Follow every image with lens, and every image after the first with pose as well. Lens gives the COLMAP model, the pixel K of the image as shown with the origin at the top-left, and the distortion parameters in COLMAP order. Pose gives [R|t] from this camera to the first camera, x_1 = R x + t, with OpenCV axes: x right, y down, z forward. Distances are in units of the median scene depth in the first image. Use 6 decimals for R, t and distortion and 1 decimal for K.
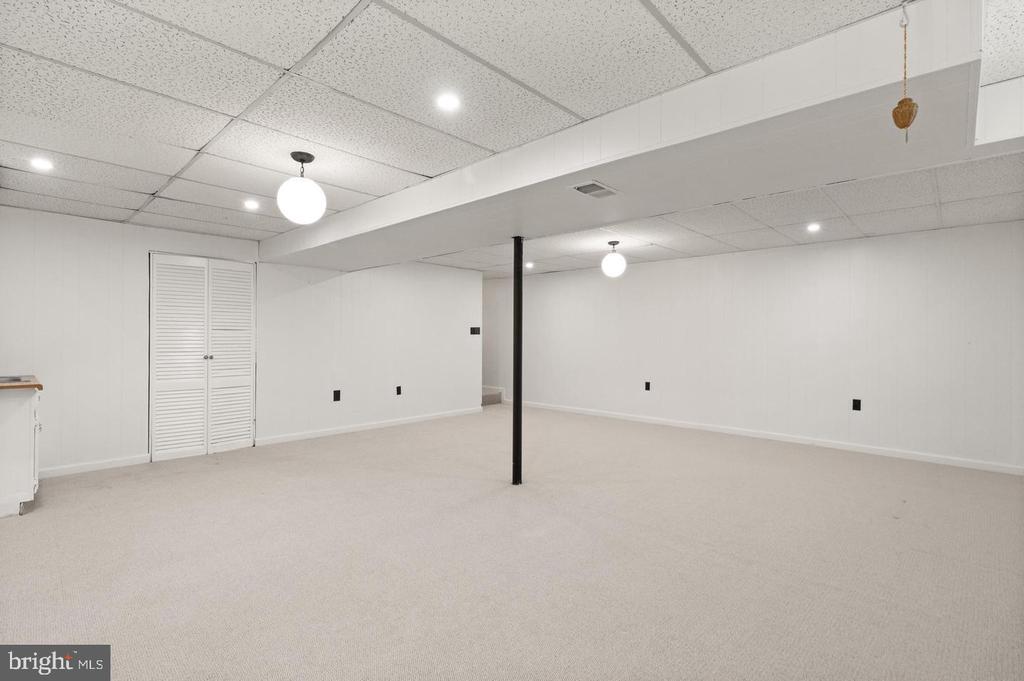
lens RADIAL K [[475.4, 0, 512.0], [0, 475.4, 340.5], [0, 0, 1]] dist [-0.000200, 0.000313]
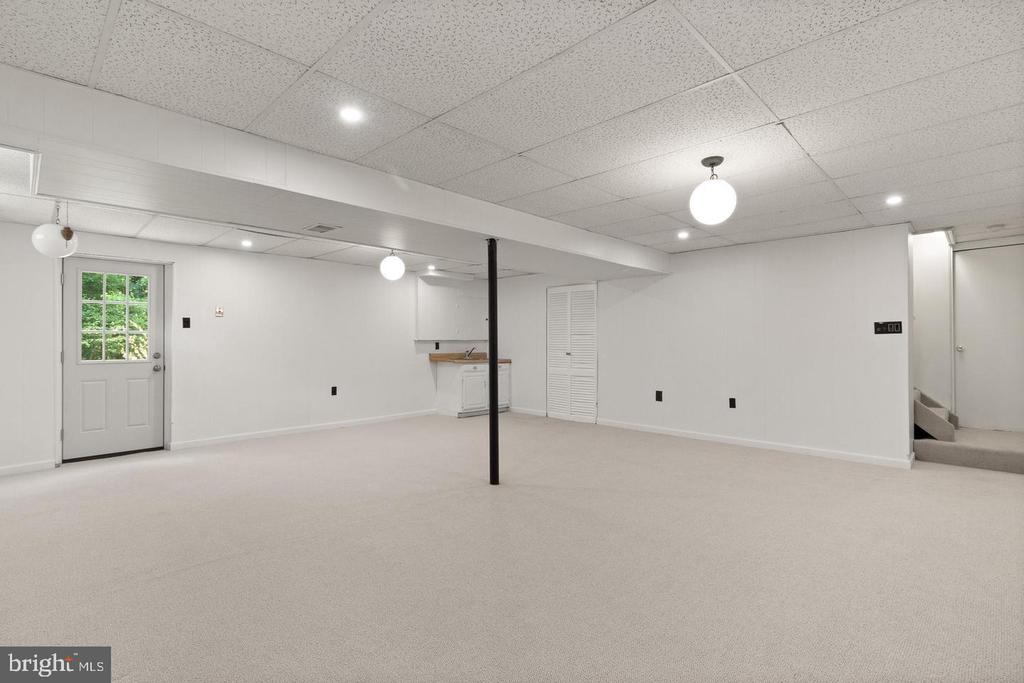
lens RADIAL K [[479.1, 0, 512.0], [0, 479.1, 341.5], [0, 0, 1]] dist [-0.001372, -0.000253]
pose [[-0.015041, -0.001166, -0.999886, 0.769332], [-0.006264, 0.999980, -0.001071, 0.000660], [0.999867, 0.006247, -0.015048, 0.788636]]
